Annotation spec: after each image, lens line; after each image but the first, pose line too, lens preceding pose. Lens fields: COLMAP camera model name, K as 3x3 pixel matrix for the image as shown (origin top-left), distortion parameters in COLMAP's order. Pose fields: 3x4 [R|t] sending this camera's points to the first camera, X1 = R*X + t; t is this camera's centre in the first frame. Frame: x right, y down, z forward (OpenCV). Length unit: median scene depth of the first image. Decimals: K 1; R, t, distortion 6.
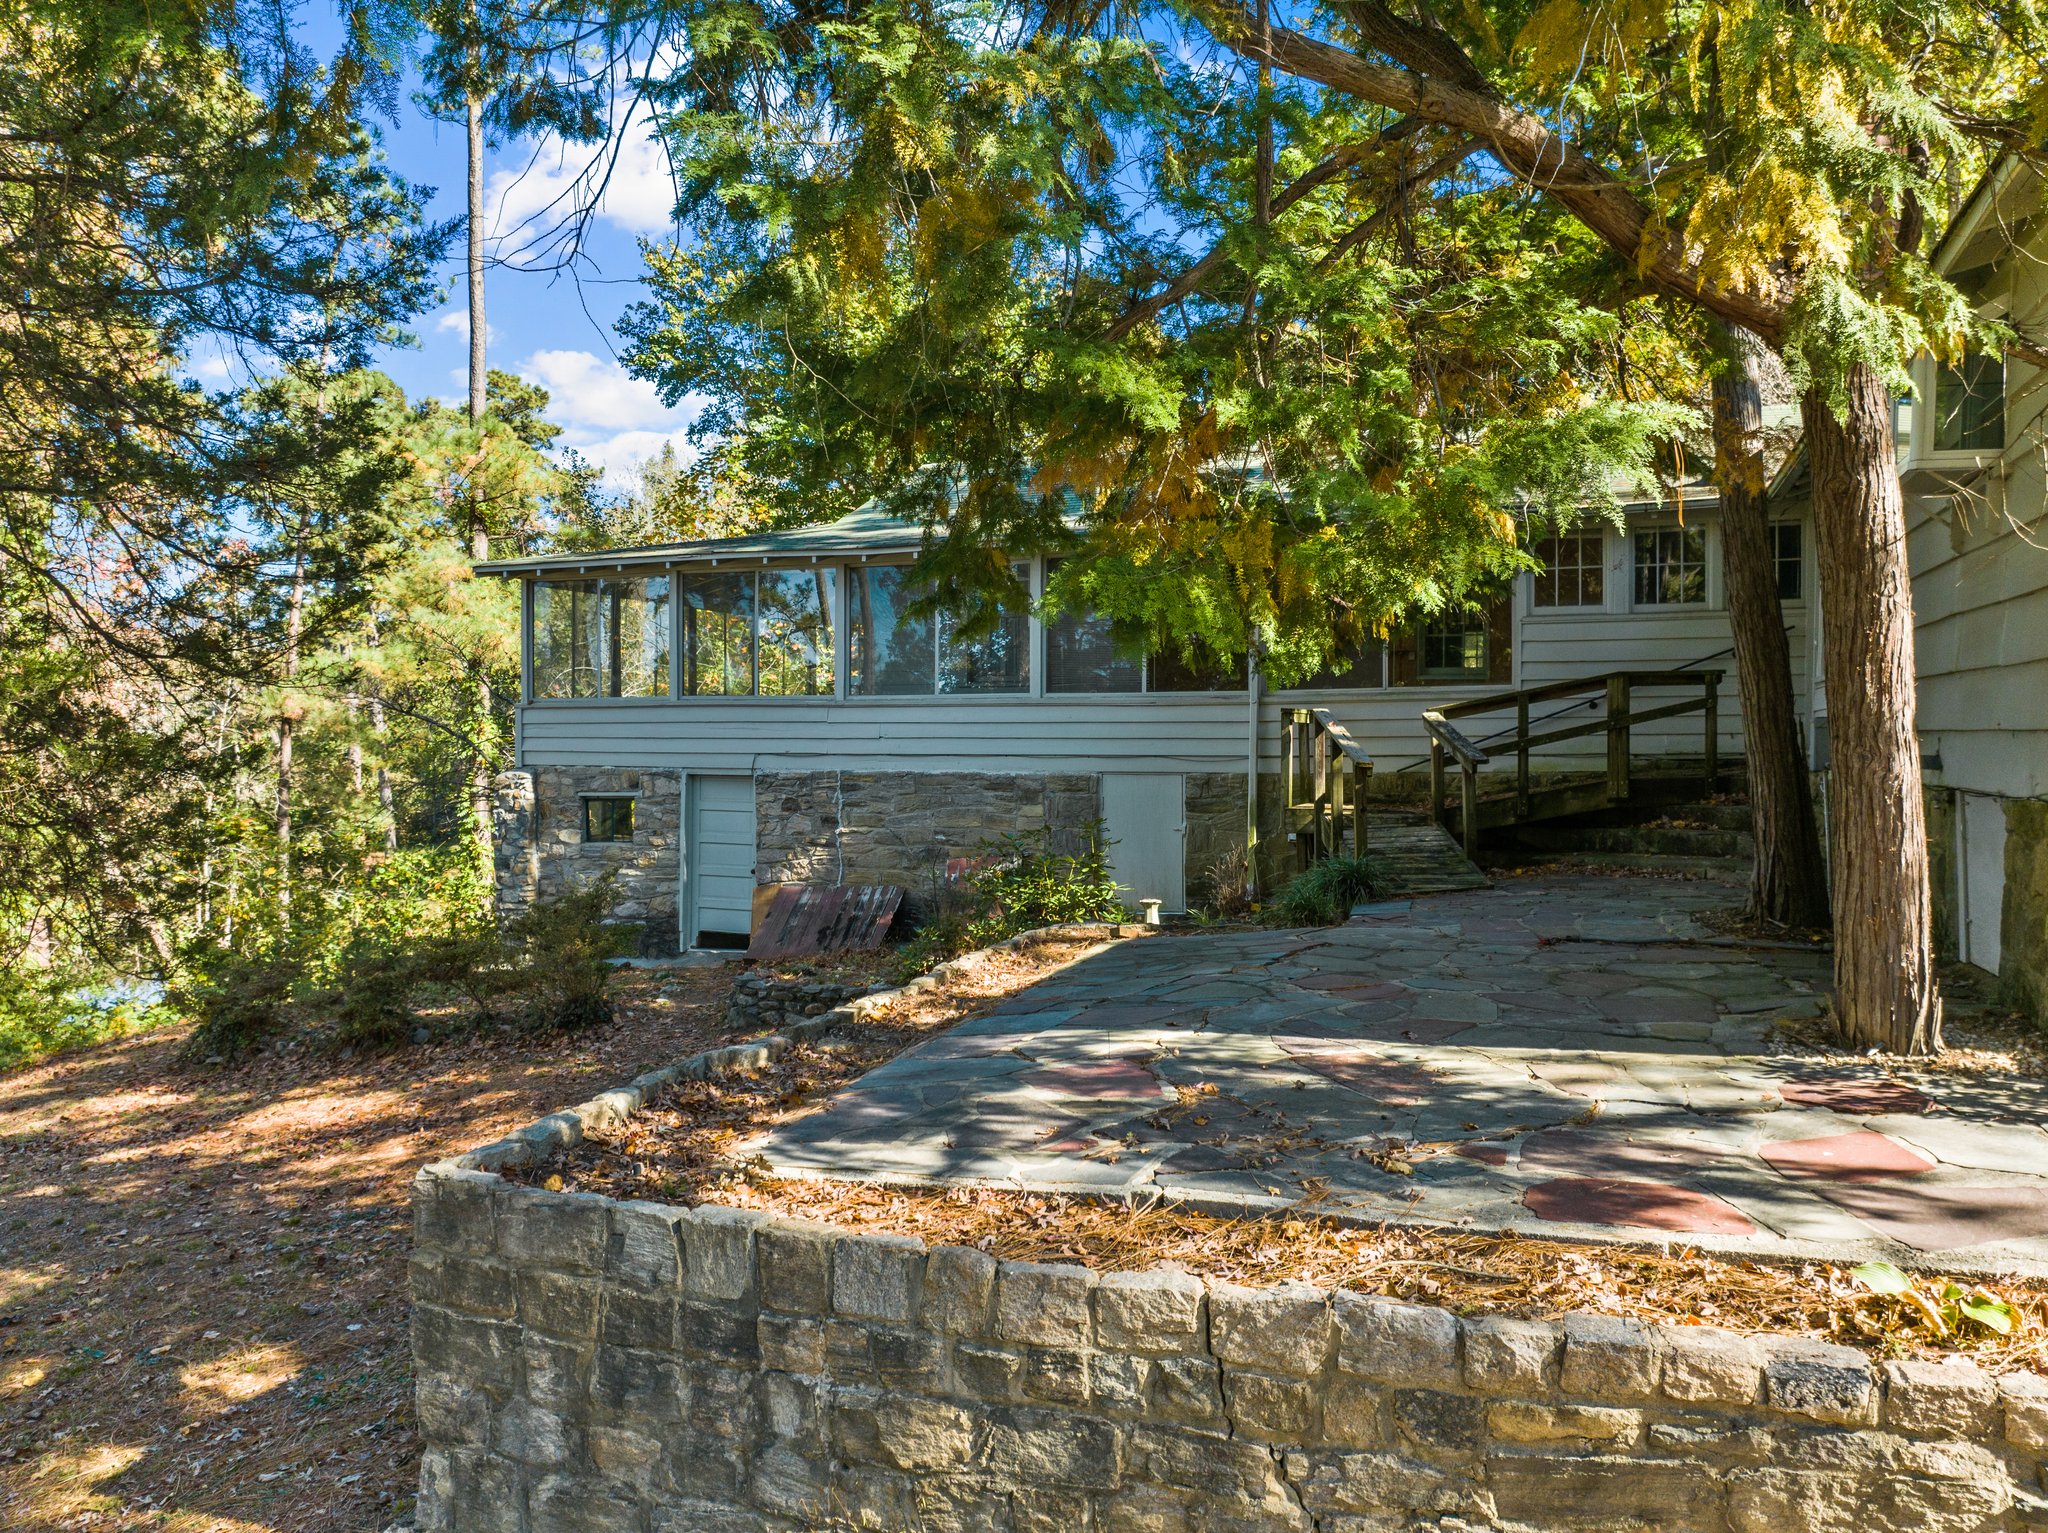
lens RADIAL K [[1457.8, 0, 1036.8], [0, 1457.8, 756.6], [0, 0, 1]] dist [-0.040108, 0.002802]
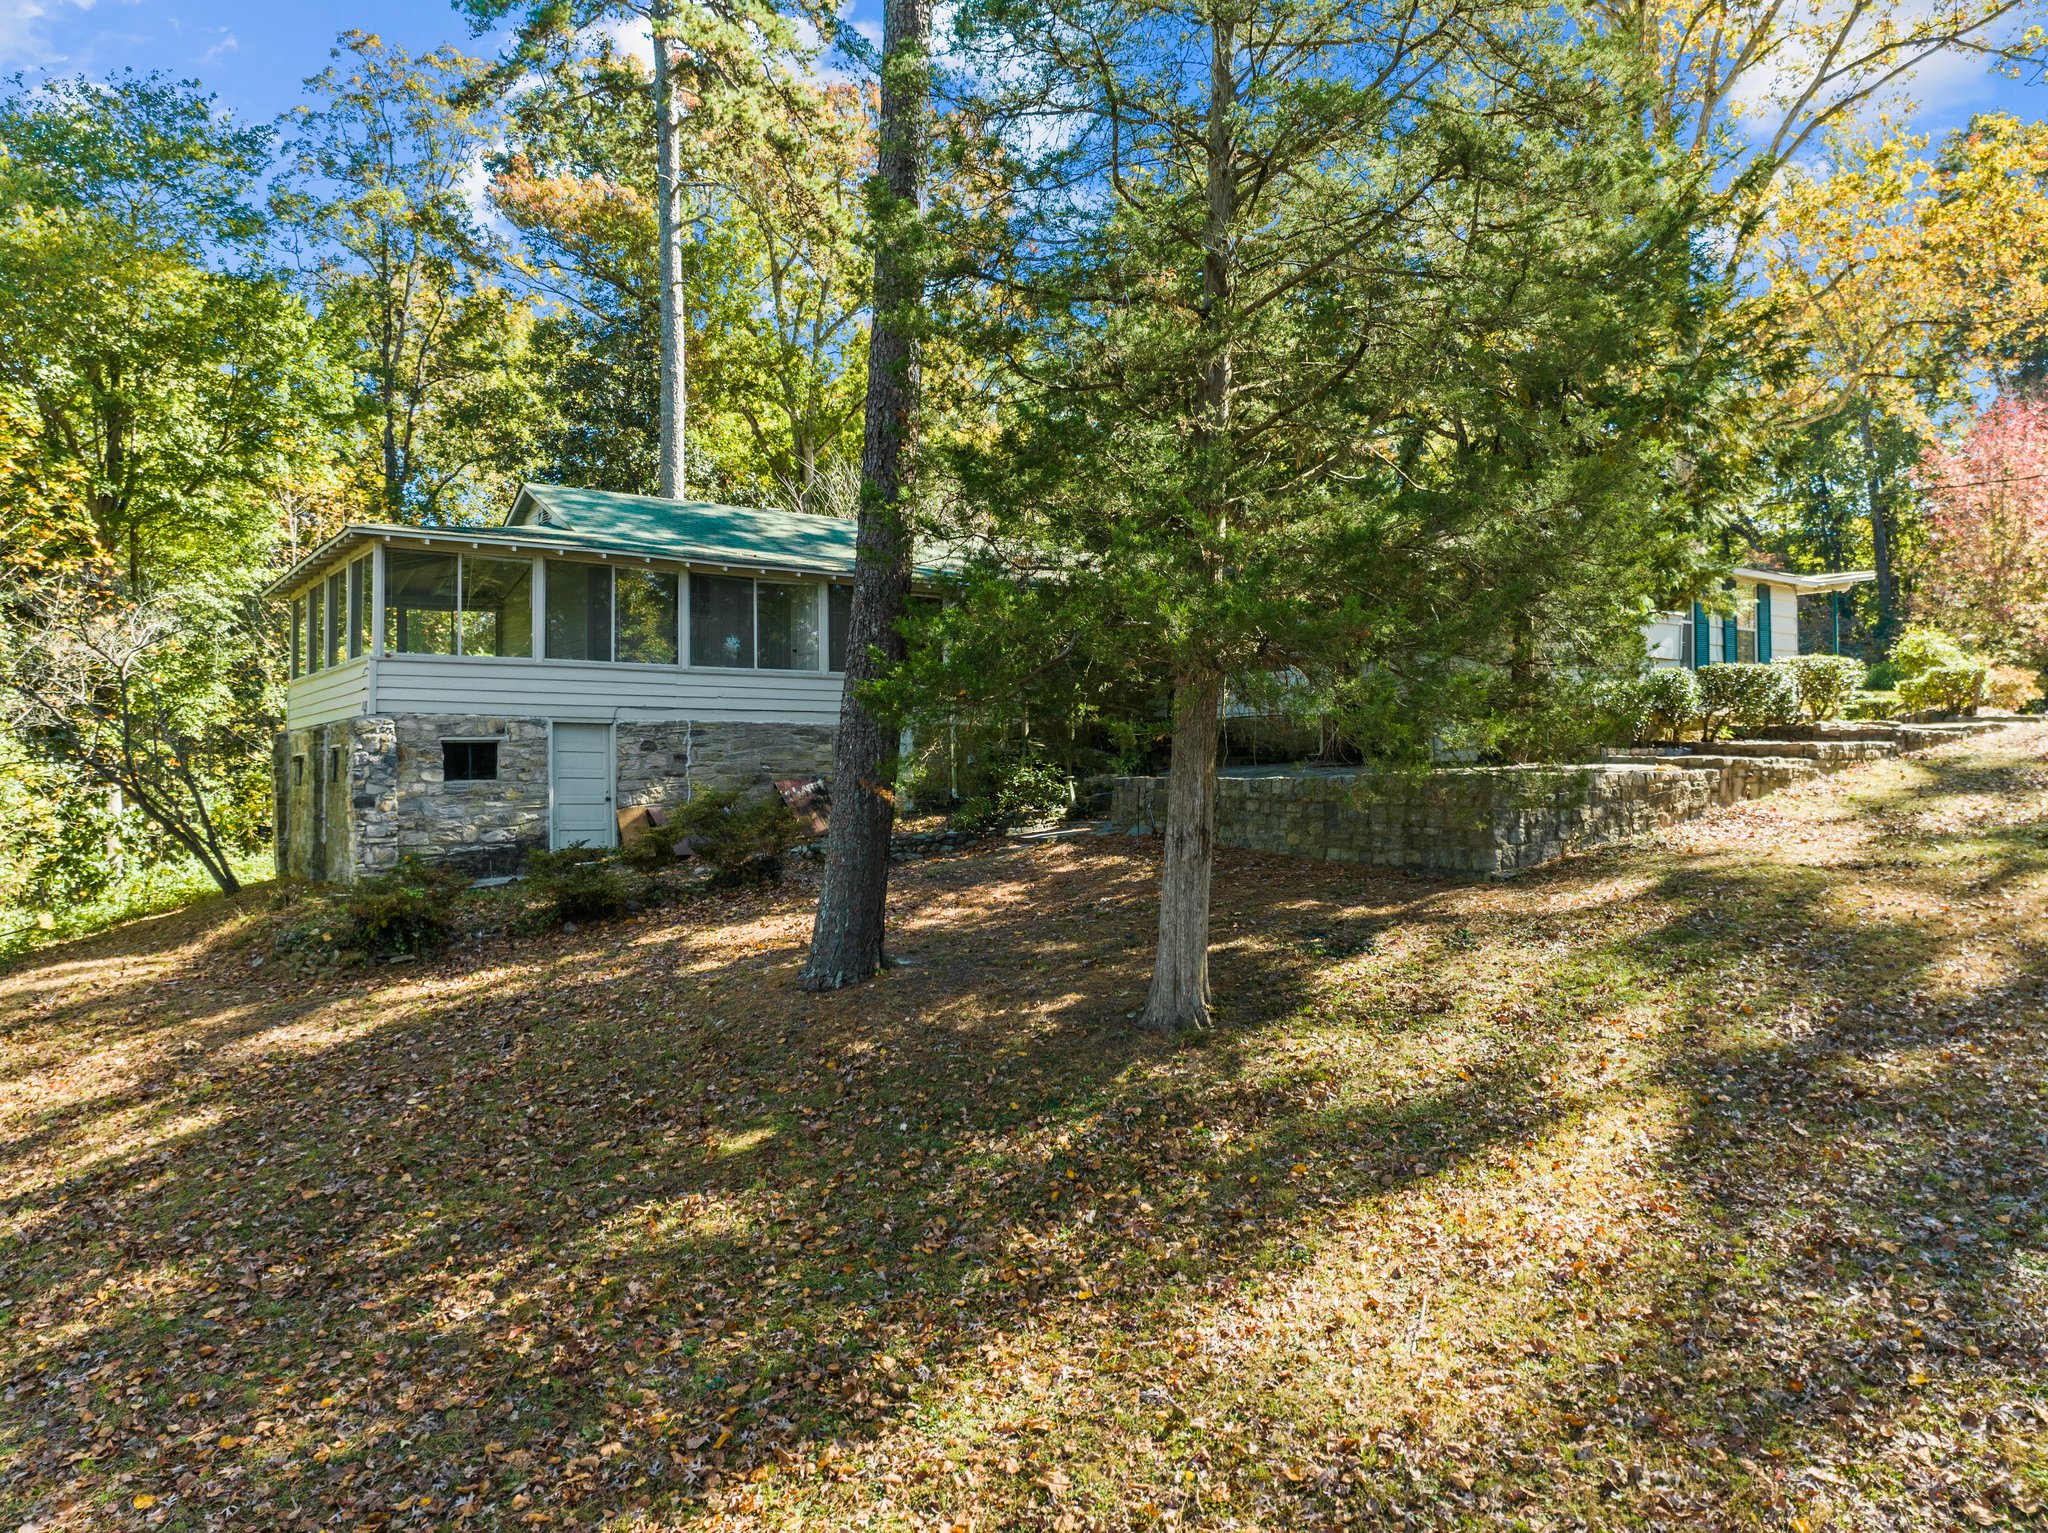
lens RADIAL K [[1475.7, 0, 1056.8], [0, 1475.7, 763.1], [0, 0, 1]] dist [-0.048914, -0.004019]
pose [[0.538781, 0.009711, 0.842390, -1.104661], [0.022442, 0.999413, -0.025875, 0.092521], [-0.842147, 0.032846, 0.538247, -0.031795]]
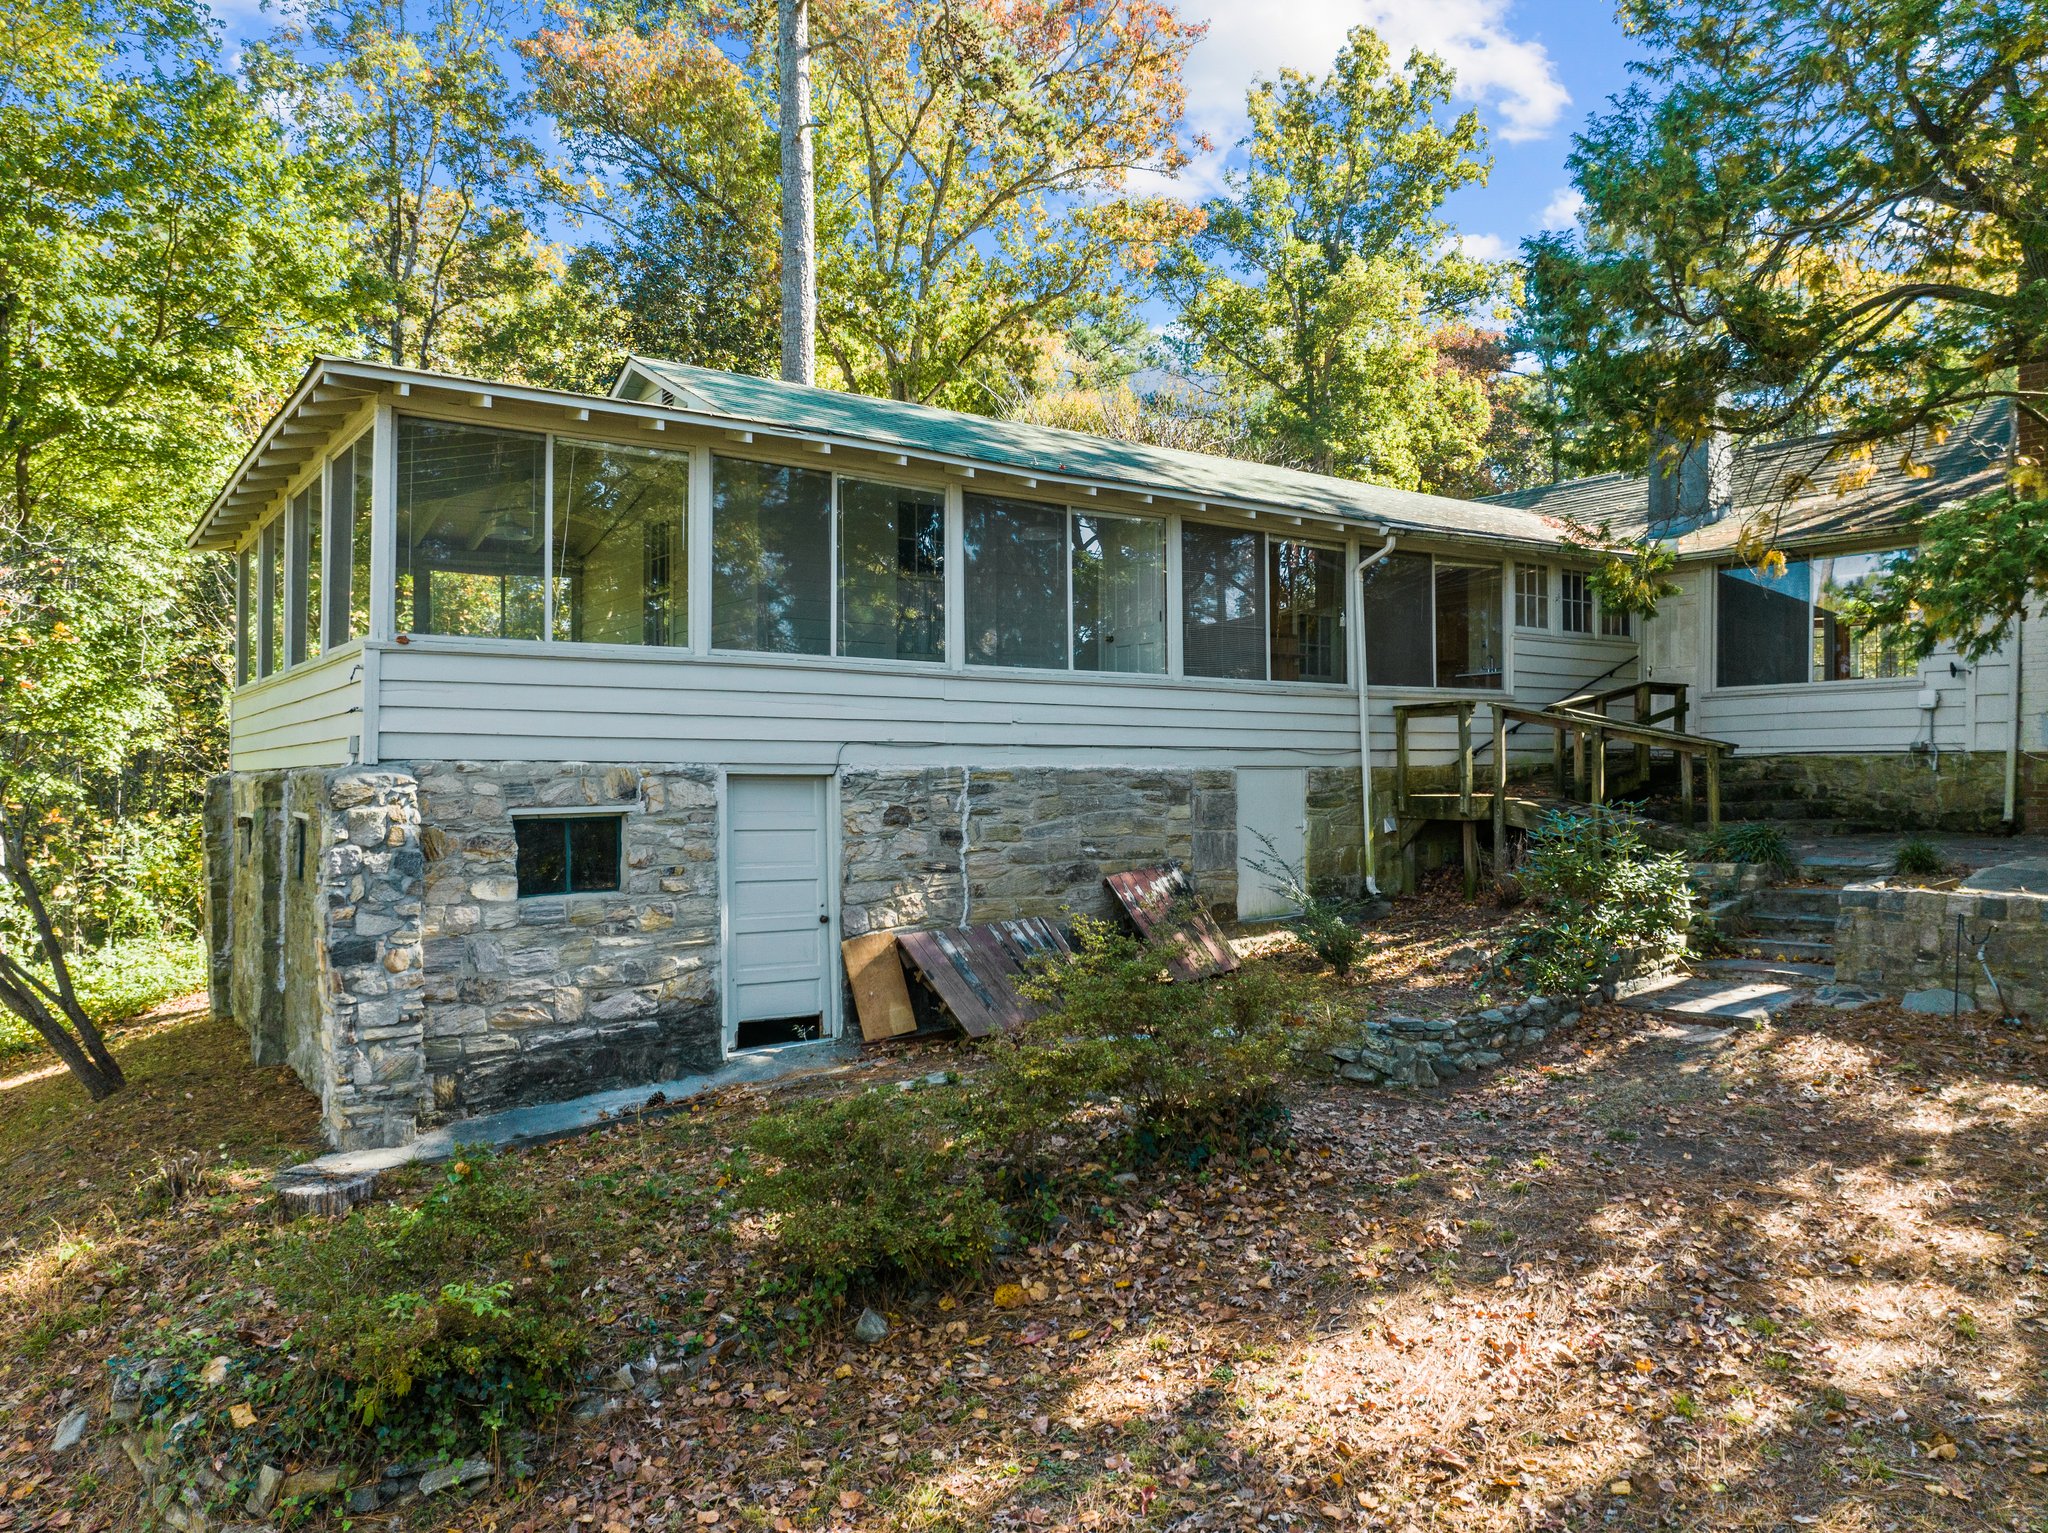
lens RADIAL K [[1457.8, 0, 1036.8], [0, 1457.8, 756.6], [0, 0, 1]] dist [-0.040108, 0.002802]
pose [[0.547321, 0.015196, 0.836785, -0.723420], [0.019636, 0.999327, -0.030991, 0.027738], [-0.836693, 0.033393, 0.546654, 0.566487]]
